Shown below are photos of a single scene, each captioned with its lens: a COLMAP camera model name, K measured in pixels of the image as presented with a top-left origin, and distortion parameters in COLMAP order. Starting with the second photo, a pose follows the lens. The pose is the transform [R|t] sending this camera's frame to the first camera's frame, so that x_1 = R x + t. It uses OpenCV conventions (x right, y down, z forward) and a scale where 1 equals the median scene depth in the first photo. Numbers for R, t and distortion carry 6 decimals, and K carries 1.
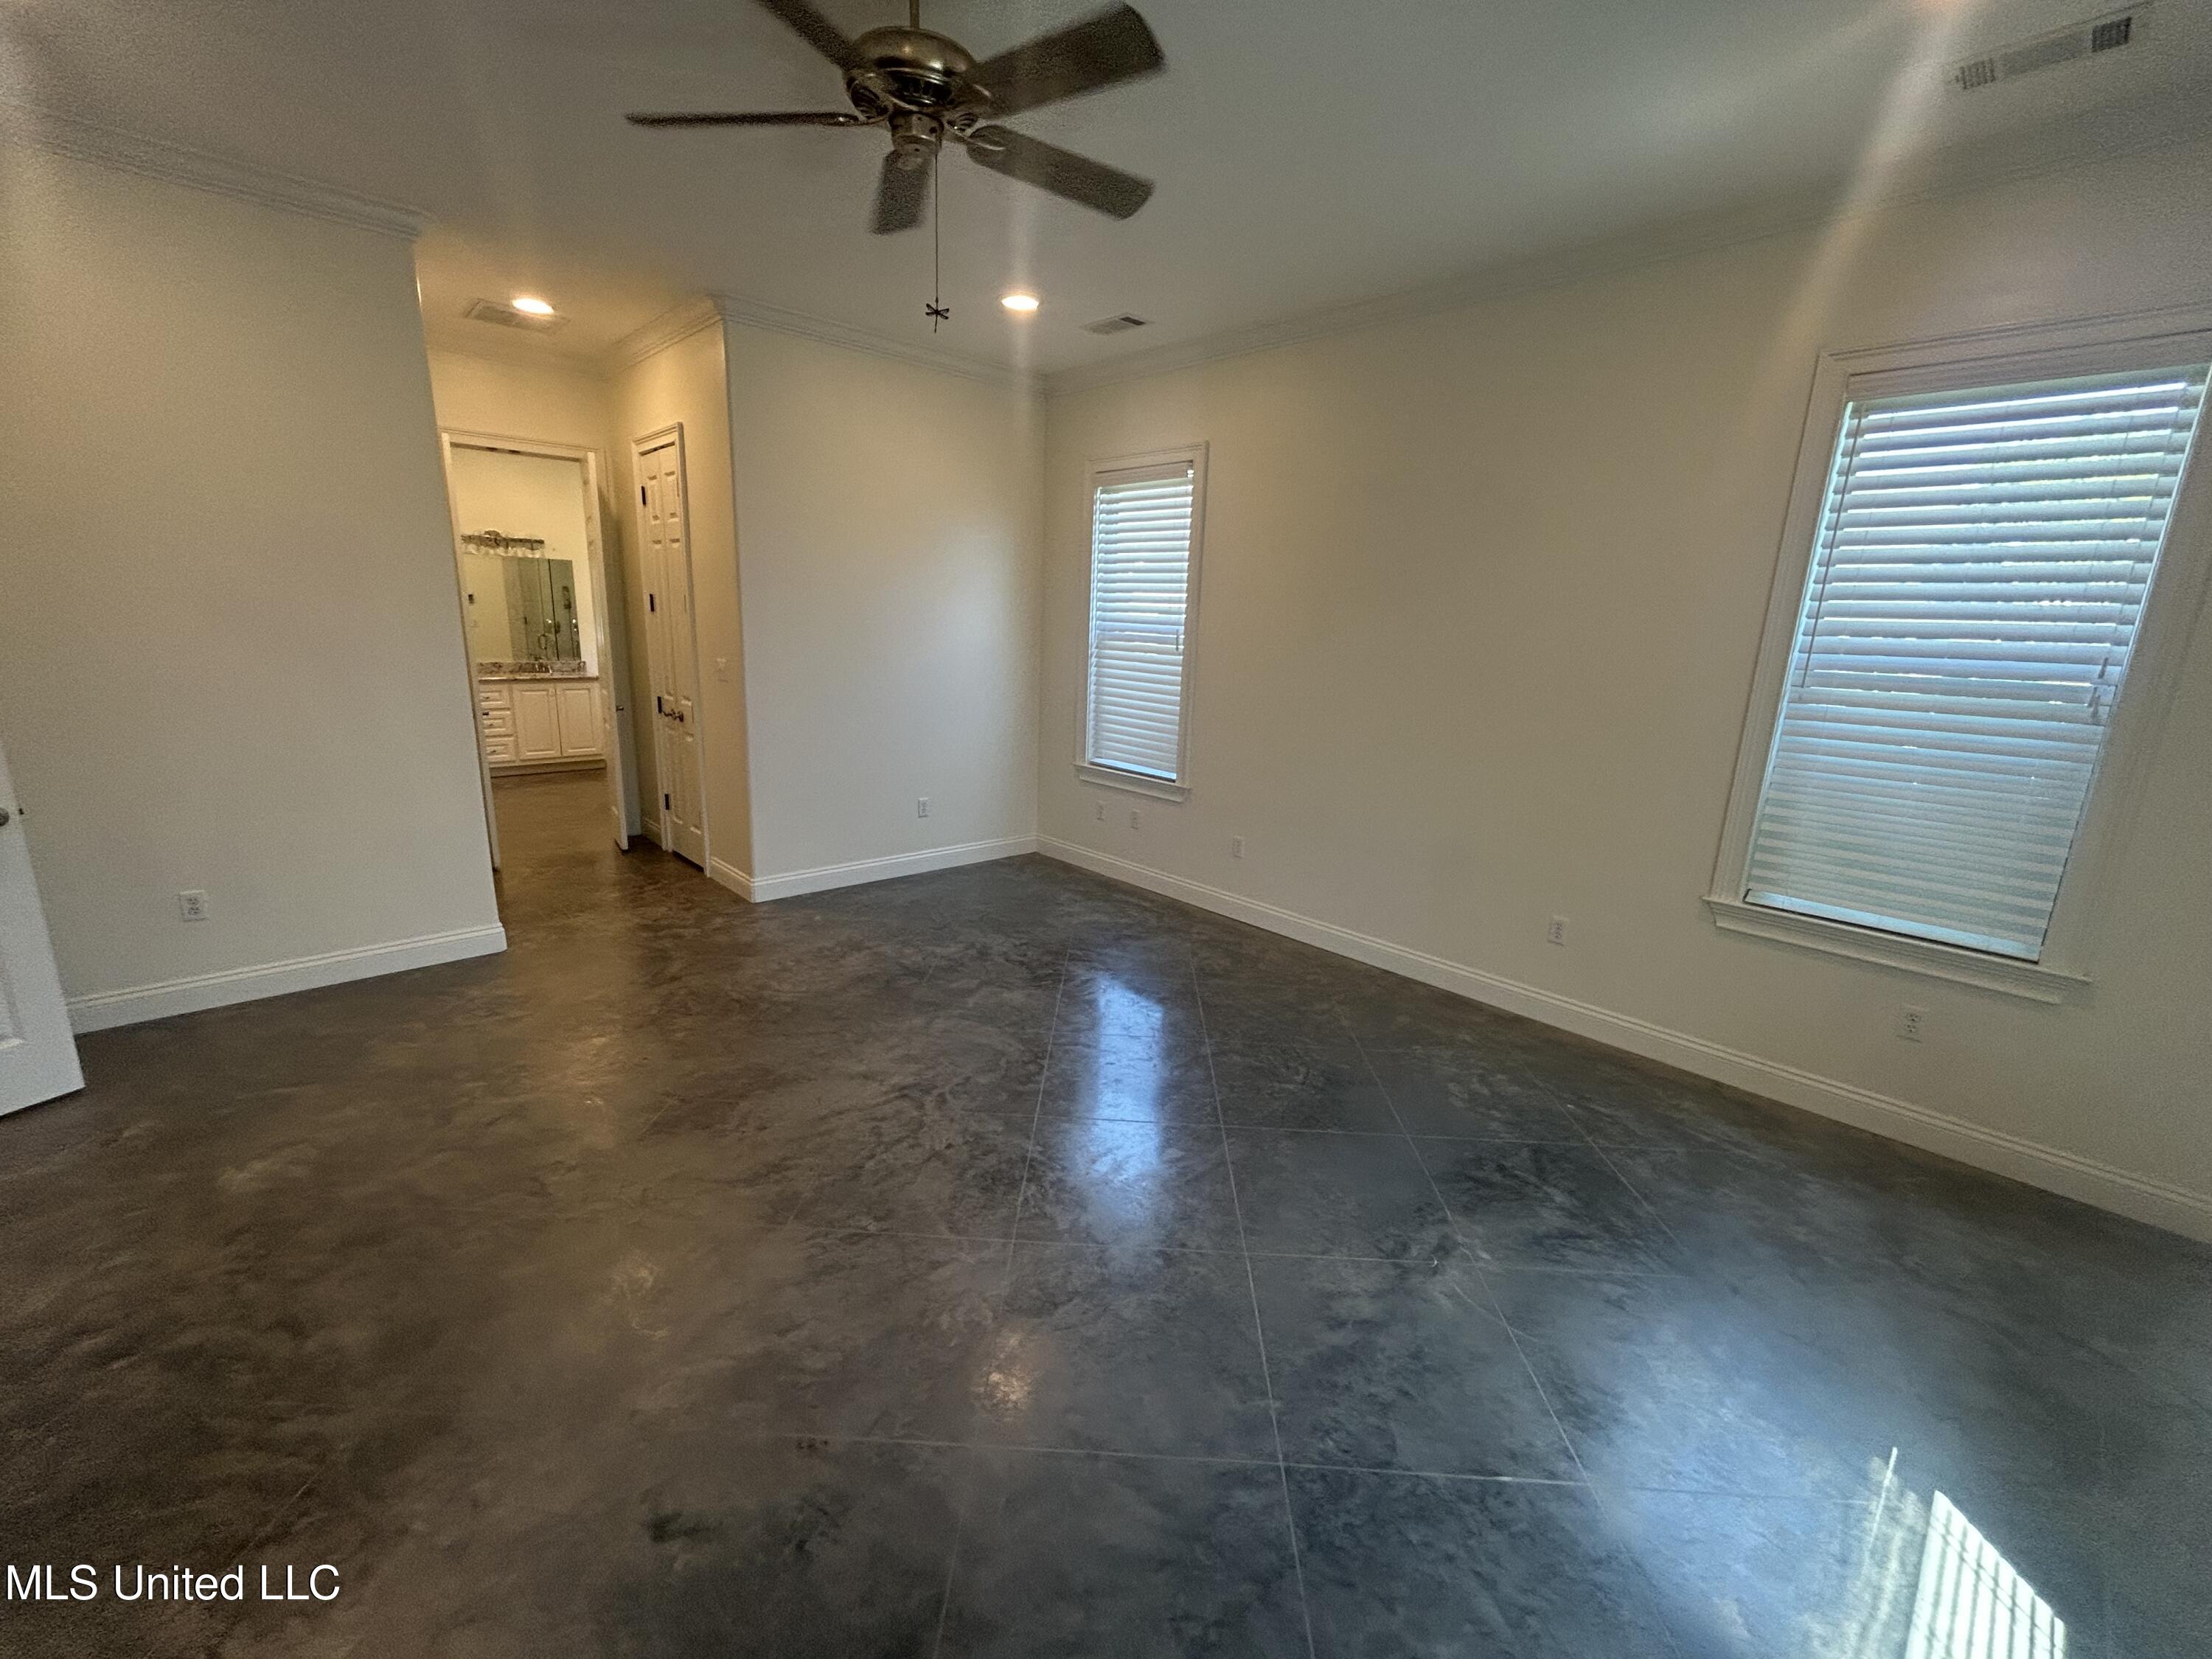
lens RADIAL K [[901.7, 0, 1097.5], [0, 901.7, 823.4], [0, 0, 1]] dist [0.004771, 0.000593]
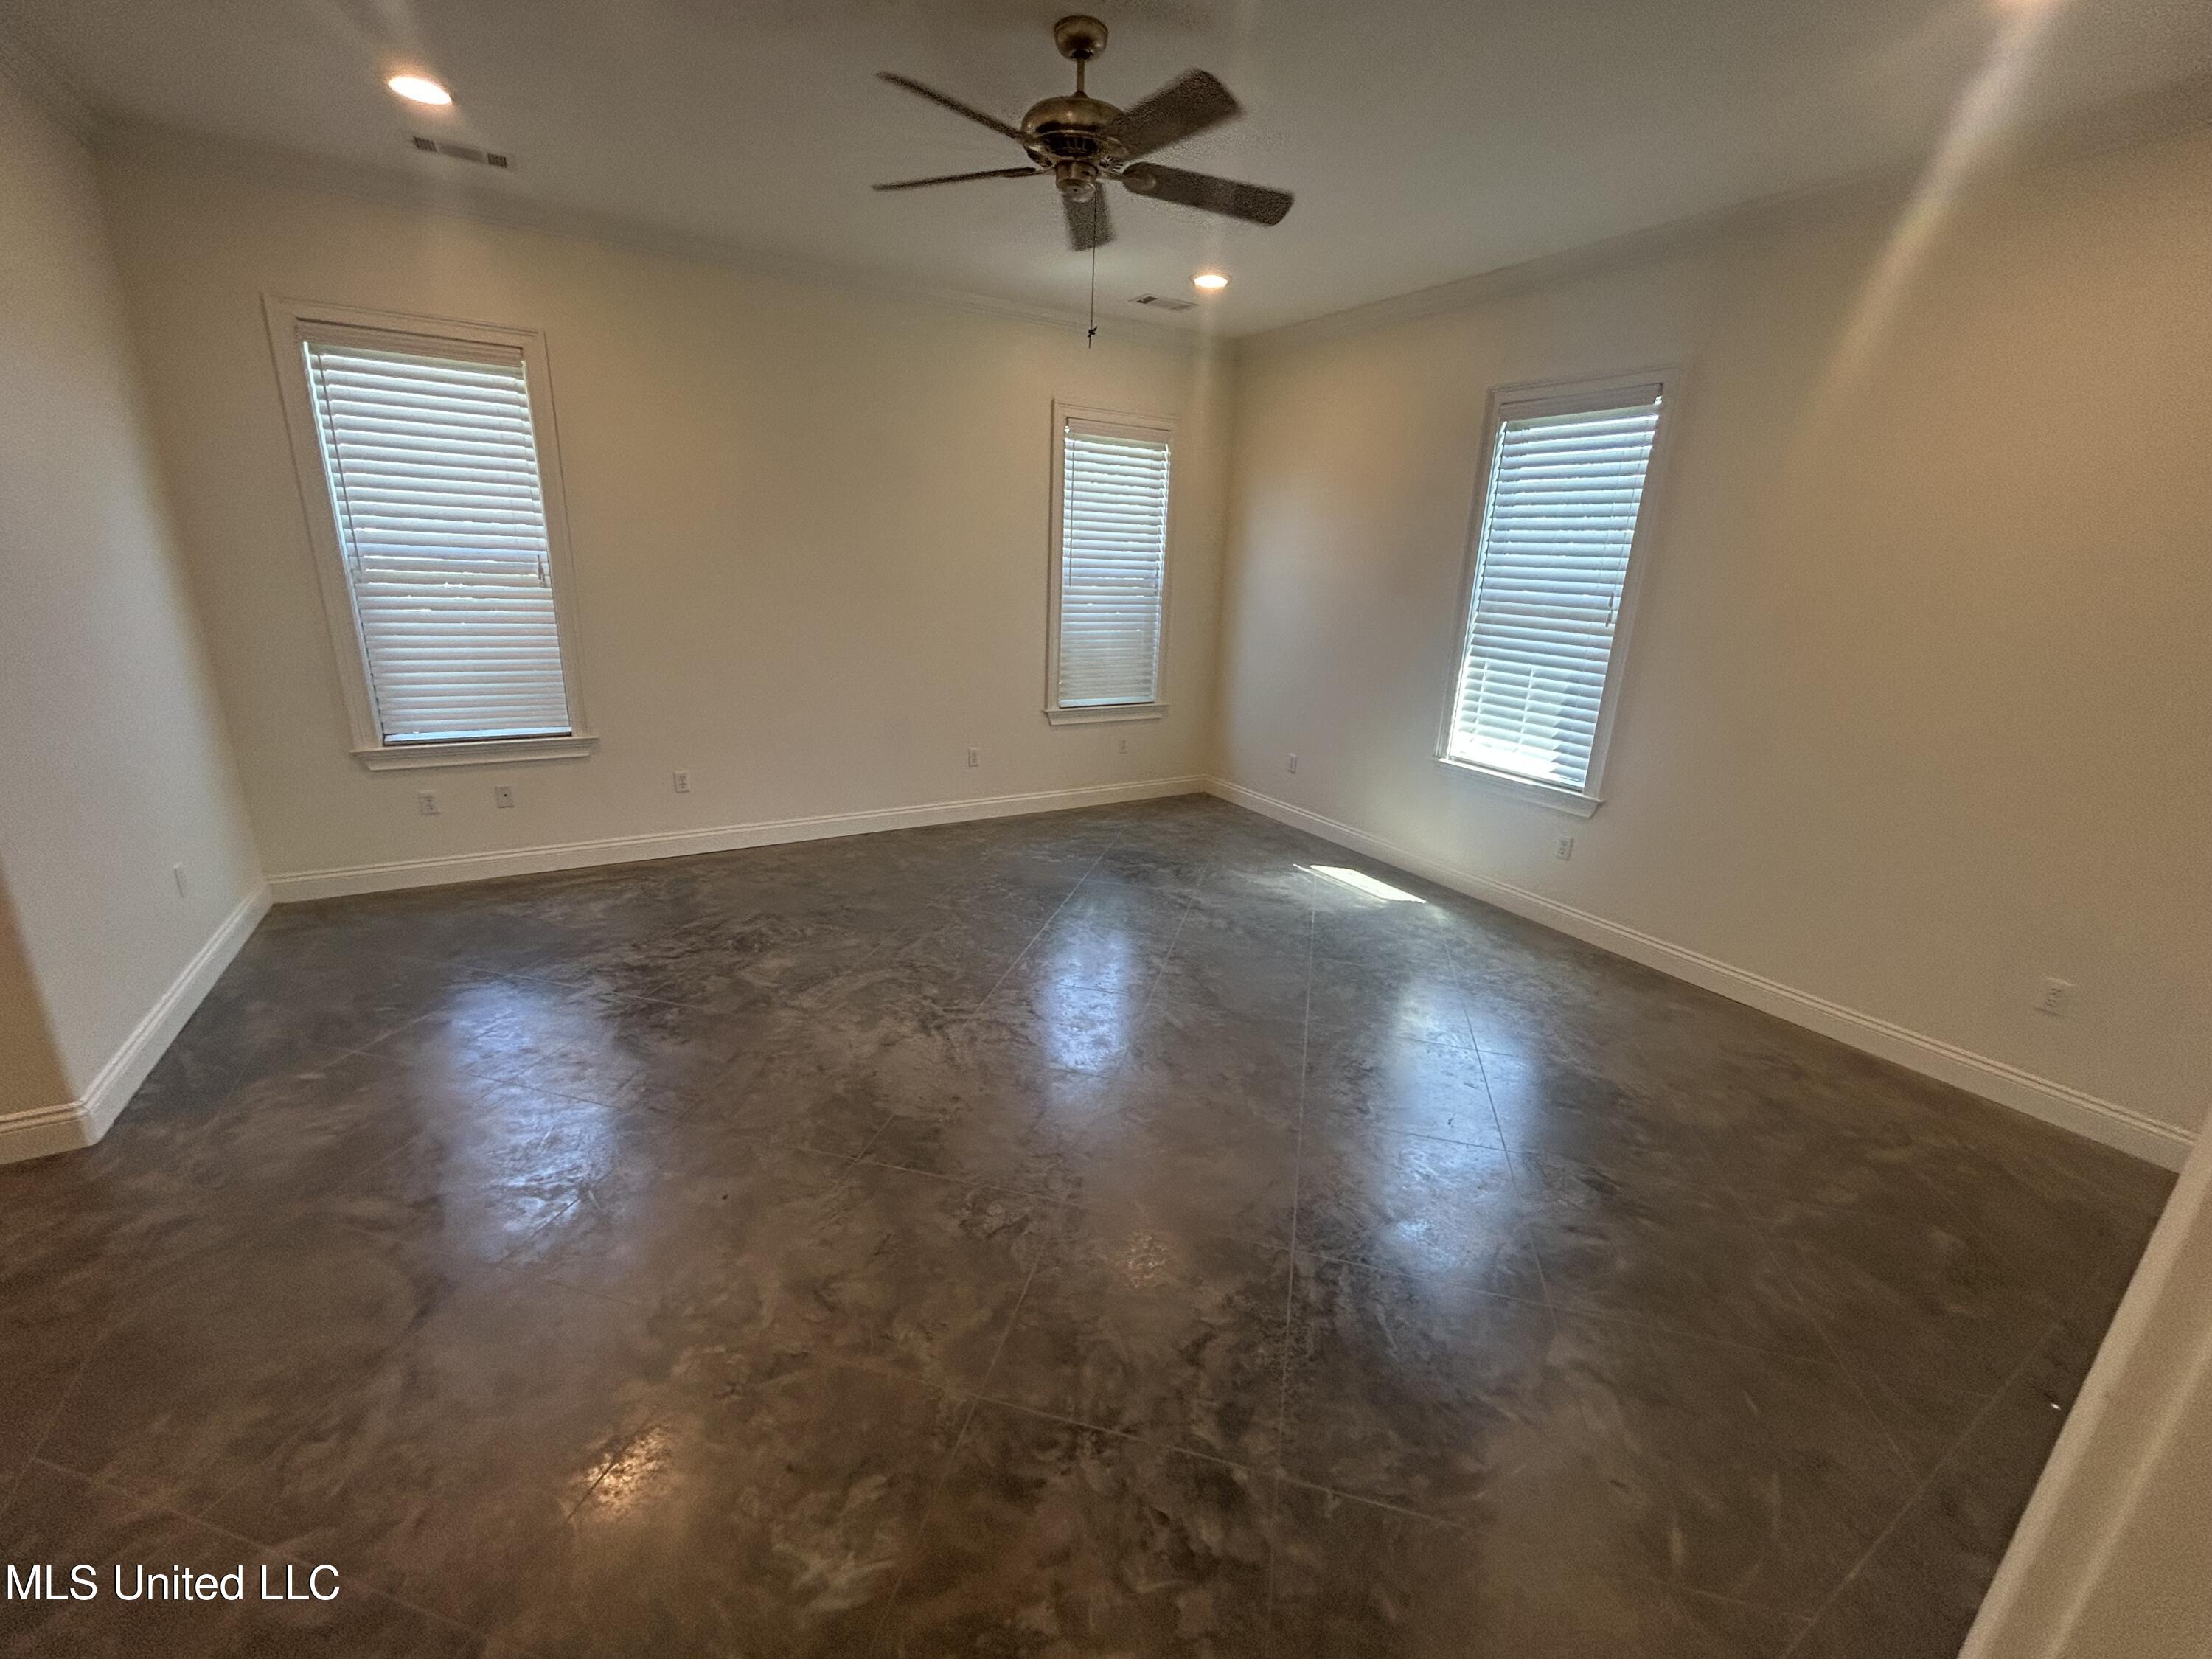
lens RADIAL K [[901.7, 0, 1101.1], [0, 901.7, 824.3], [0, 0, 1]] dist [0.004771, 0.000593]
pose [[0.208380, -0.304524, 0.929432, -0.859745], [0.191400, 0.944615, 0.266587, -0.133579], [-0.959137, 0.122342, 0.255124, 0.410109]]
